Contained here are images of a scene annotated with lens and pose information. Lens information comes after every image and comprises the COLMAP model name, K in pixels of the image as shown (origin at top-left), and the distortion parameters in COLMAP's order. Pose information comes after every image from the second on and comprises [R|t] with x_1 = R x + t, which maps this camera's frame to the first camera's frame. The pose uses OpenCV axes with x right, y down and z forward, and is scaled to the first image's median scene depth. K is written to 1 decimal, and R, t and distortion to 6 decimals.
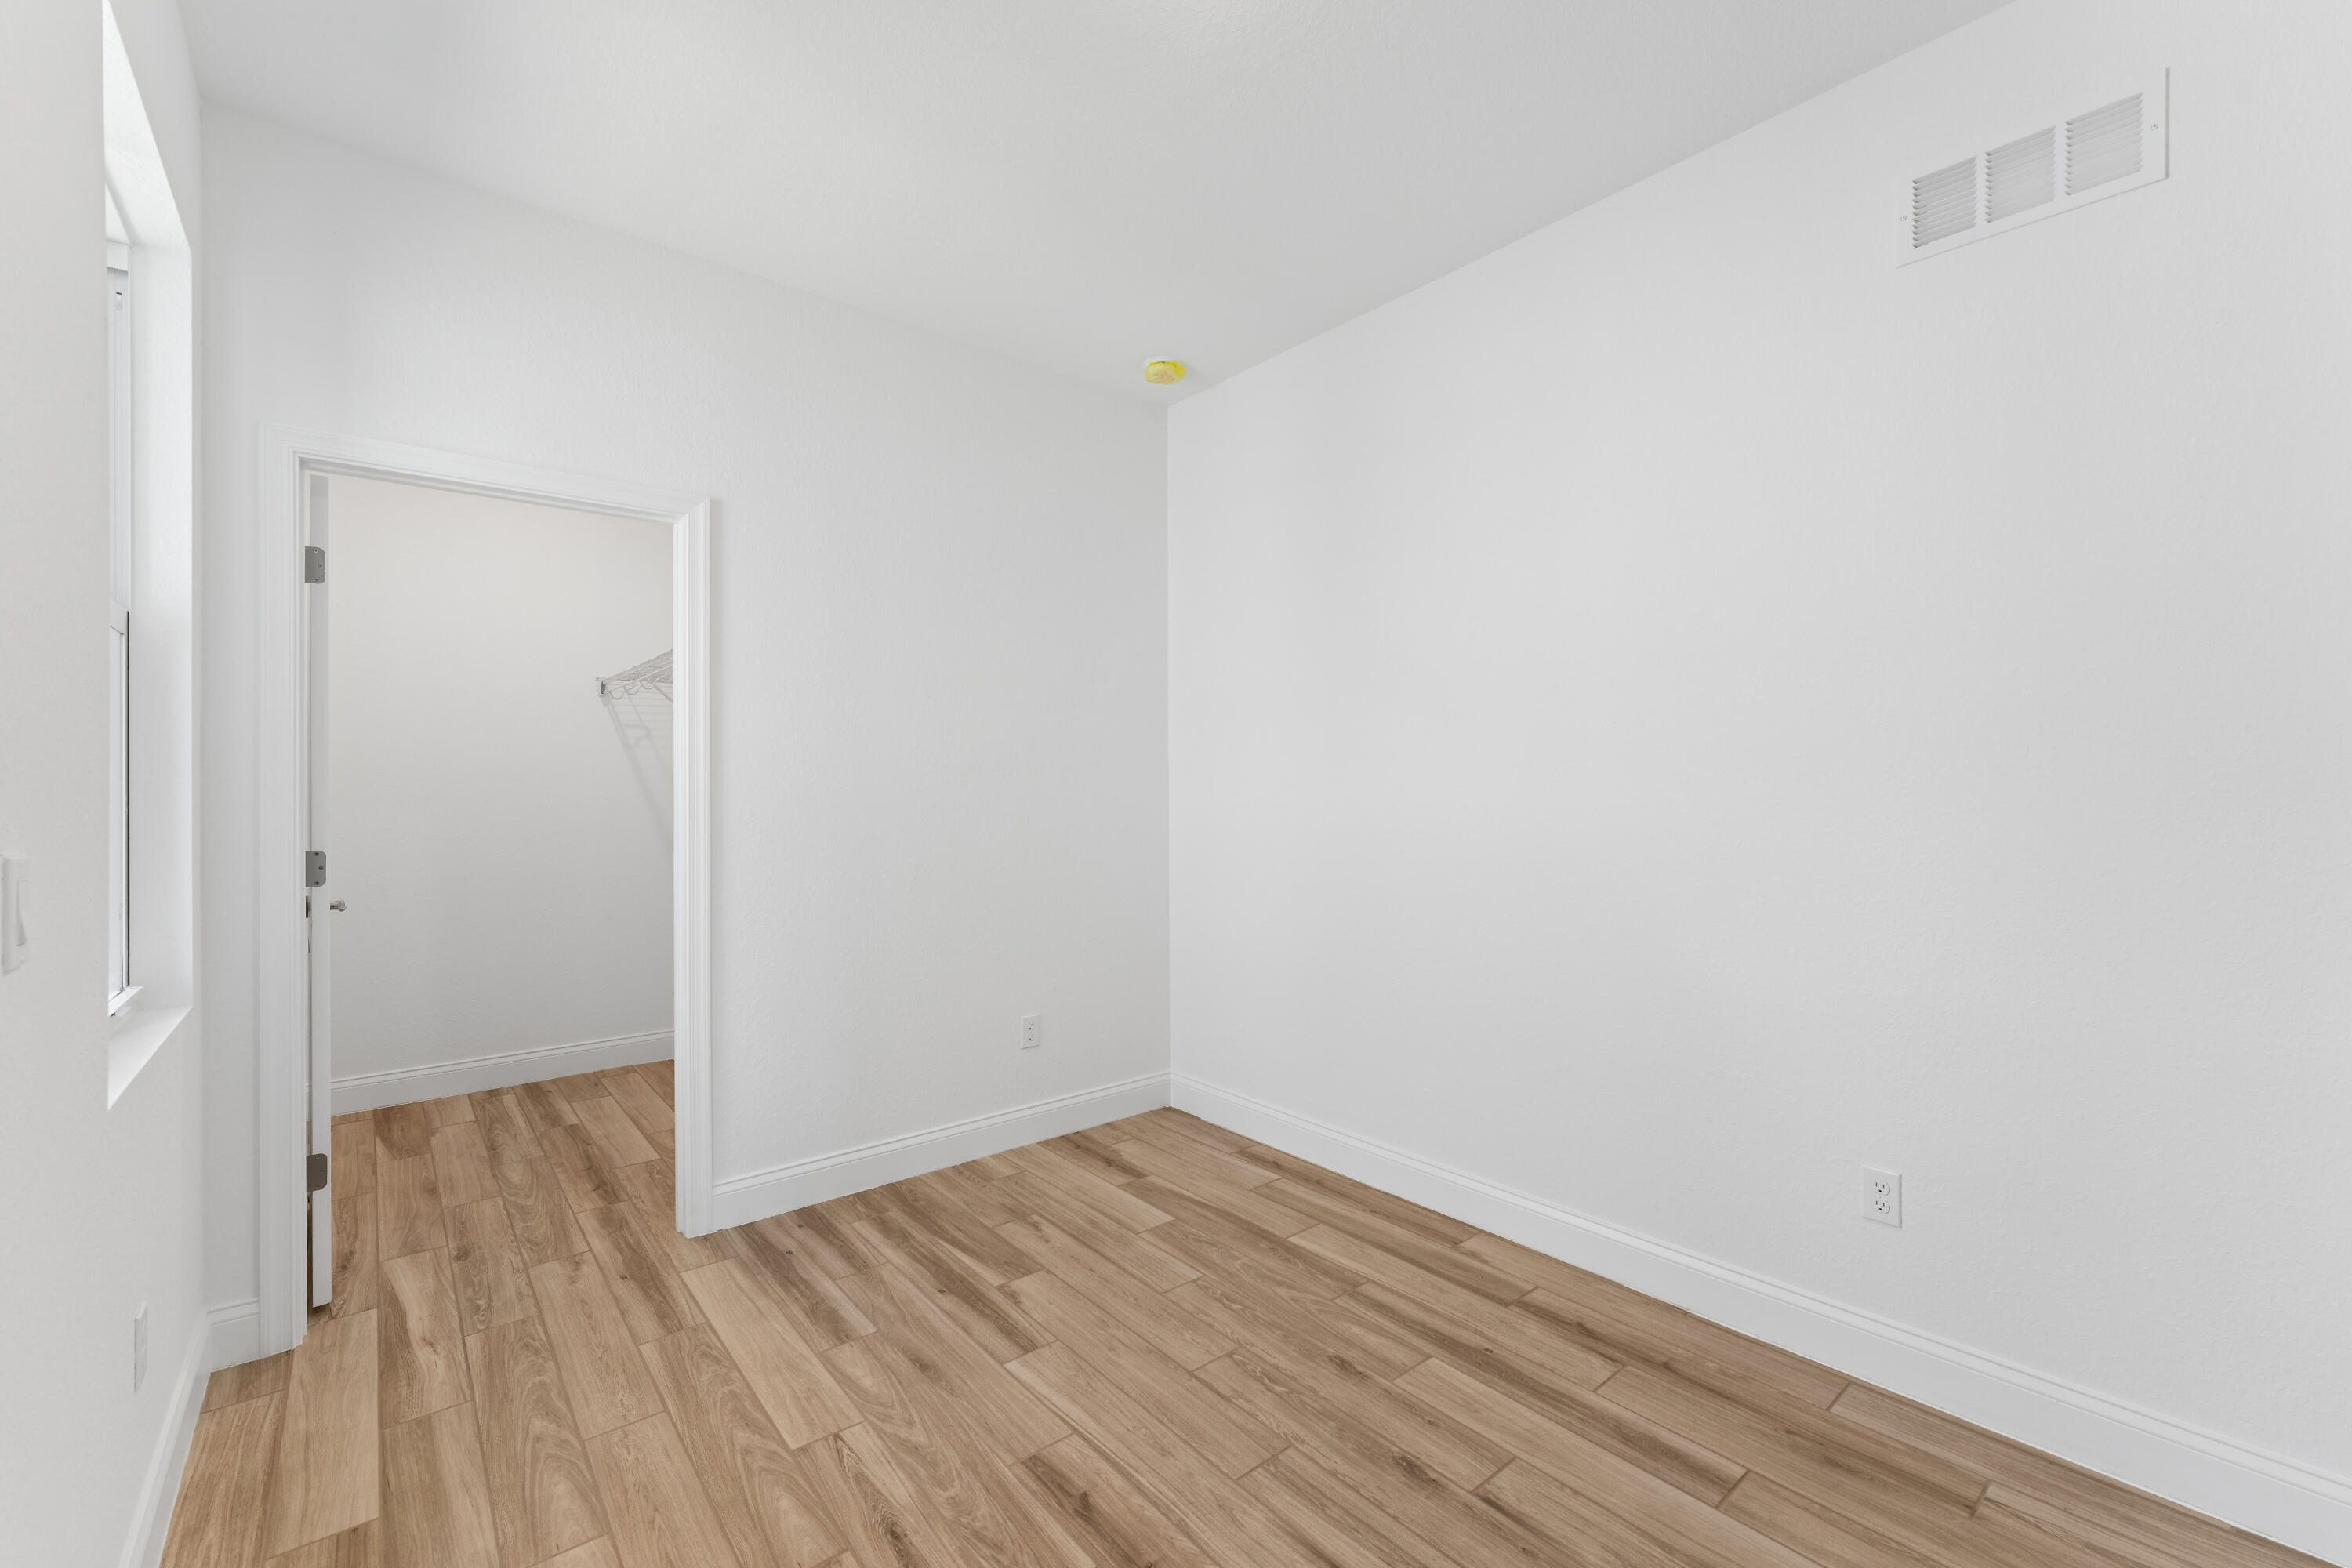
lens RADIAL K [[960.6, 0, 1174.6], [0, 960.6, 776.7], [0, 0, 1]] dist [-0.001572, 0.000376]
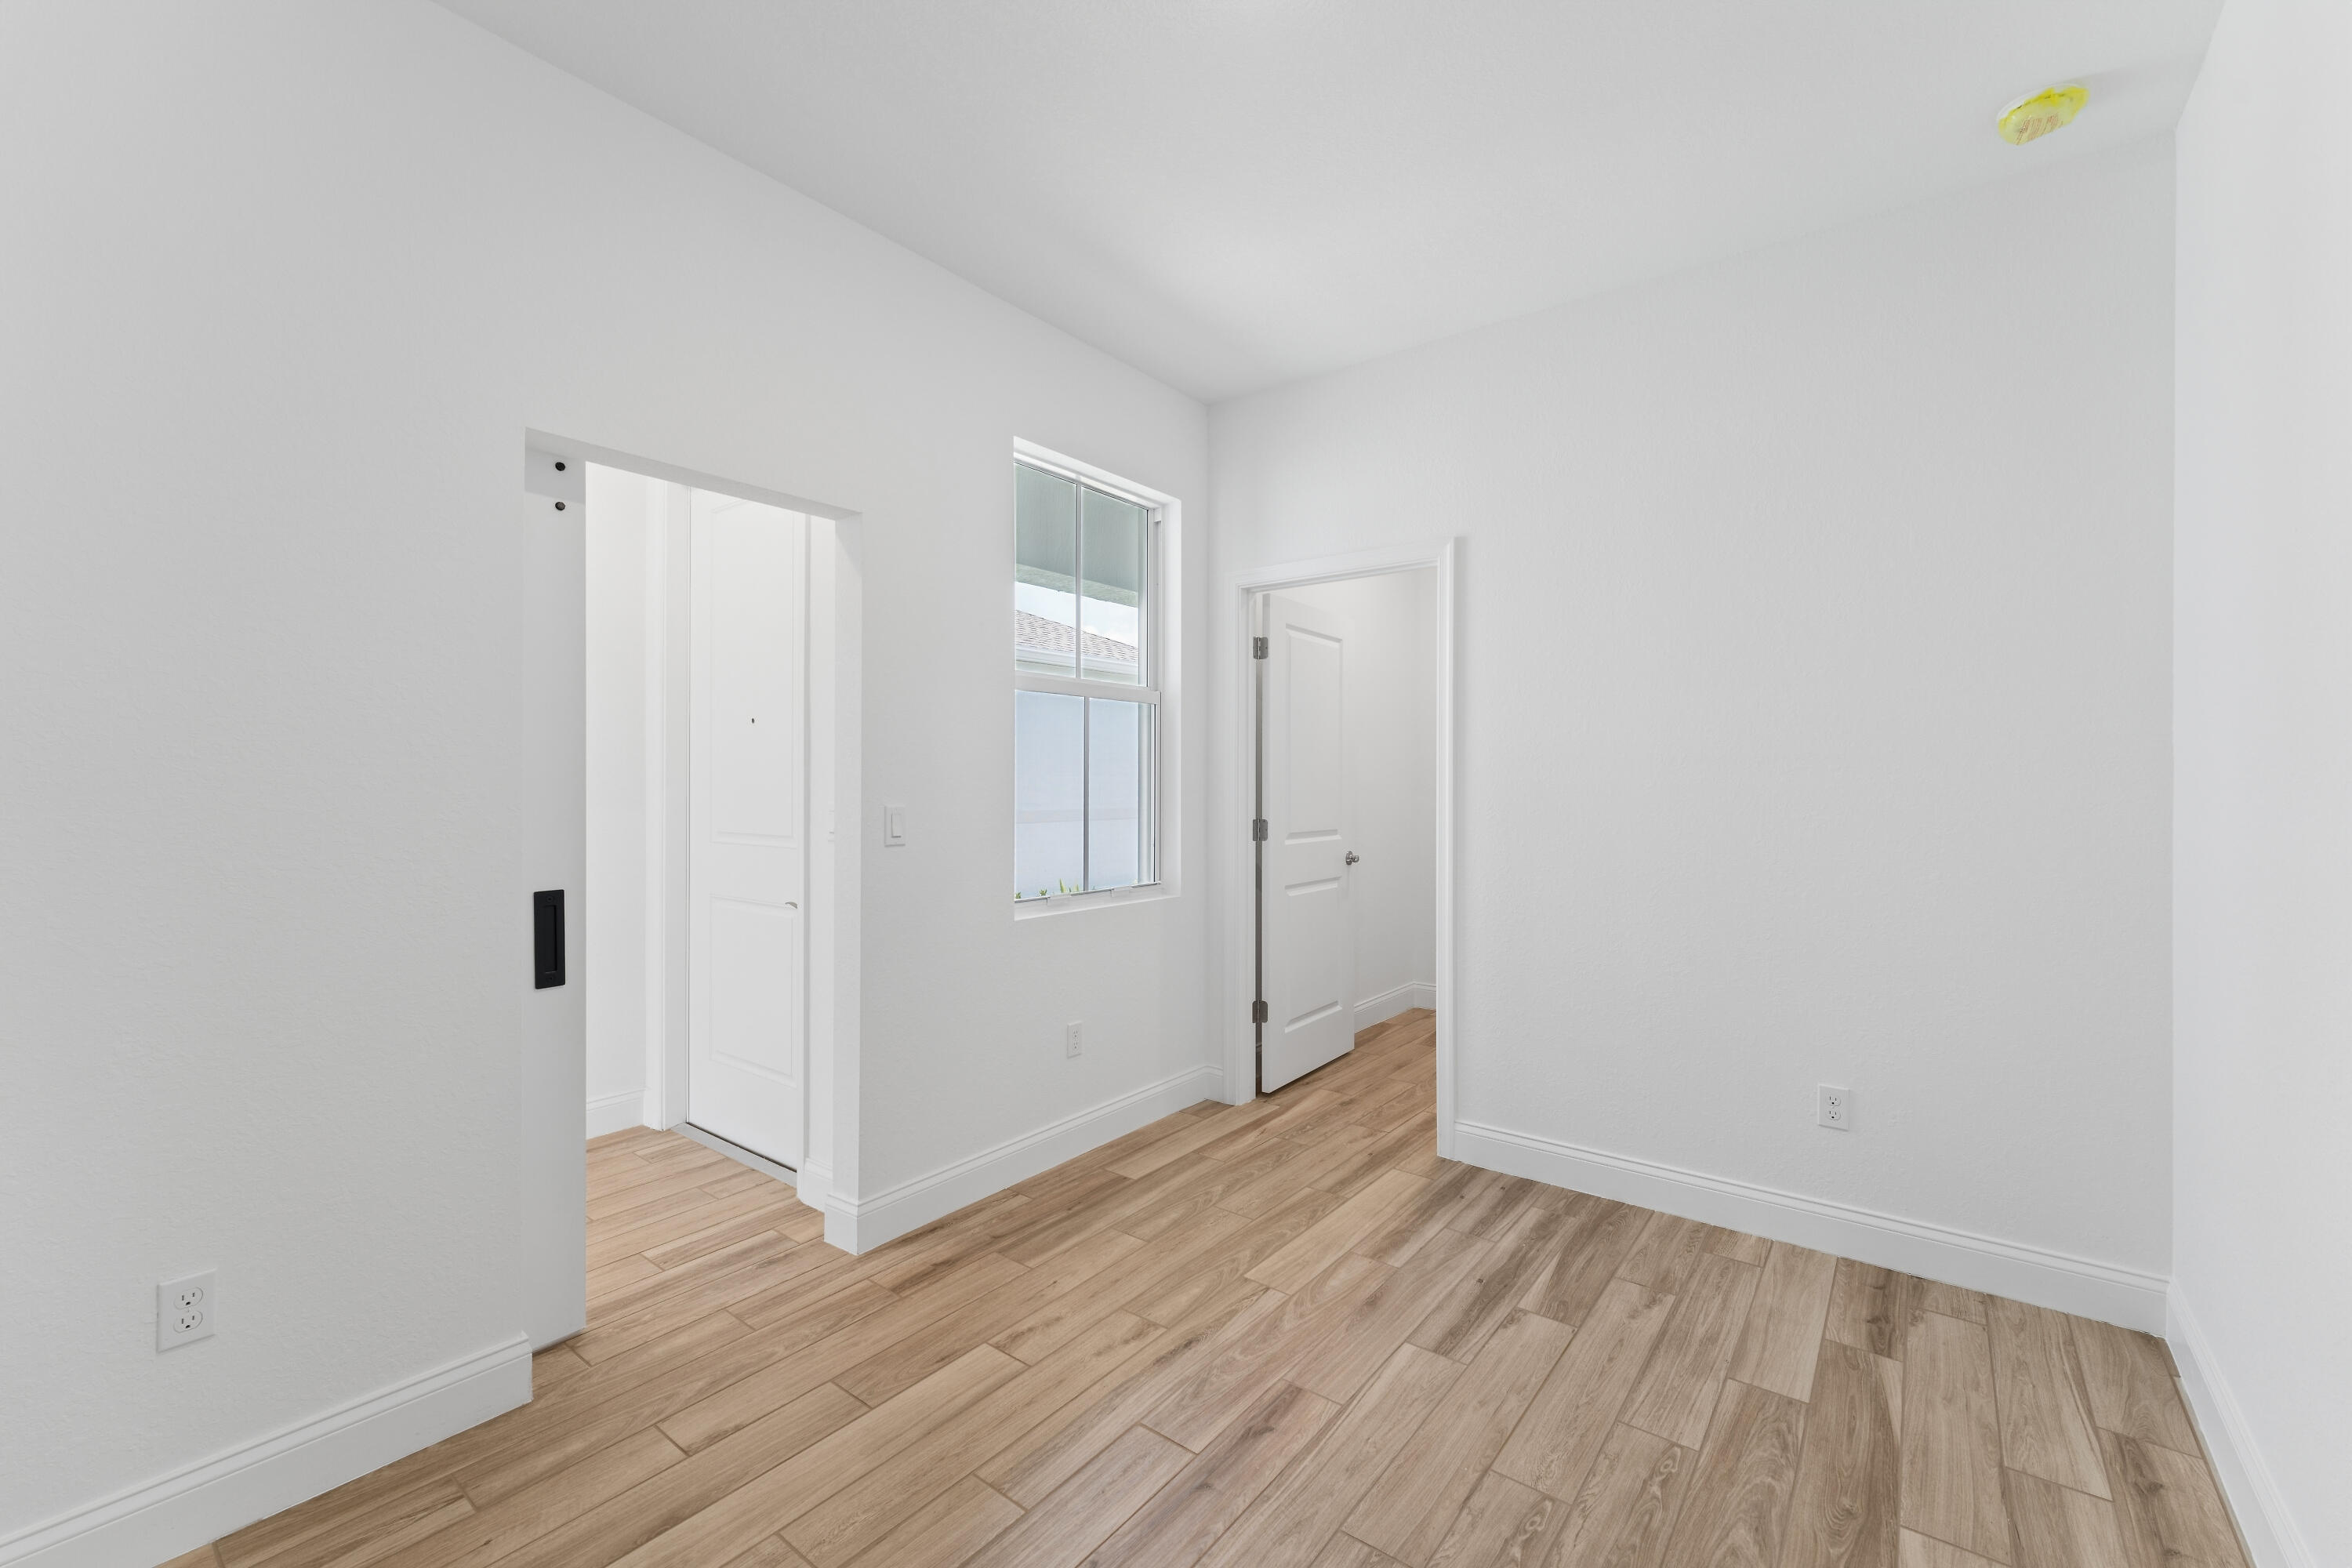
lens RADIAL K [[960.6, 0, 1182.3], [0, 960.6, 785.3], [0, 0, 1]] dist [-0.001572, 0.000376]
pose [[0.230801, 0.010297, -0.972946, 0.631917], [0.004423, 0.999923, 0.011631, -0.002631], [0.972991, -0.006988, 0.230738, 0.434912]]
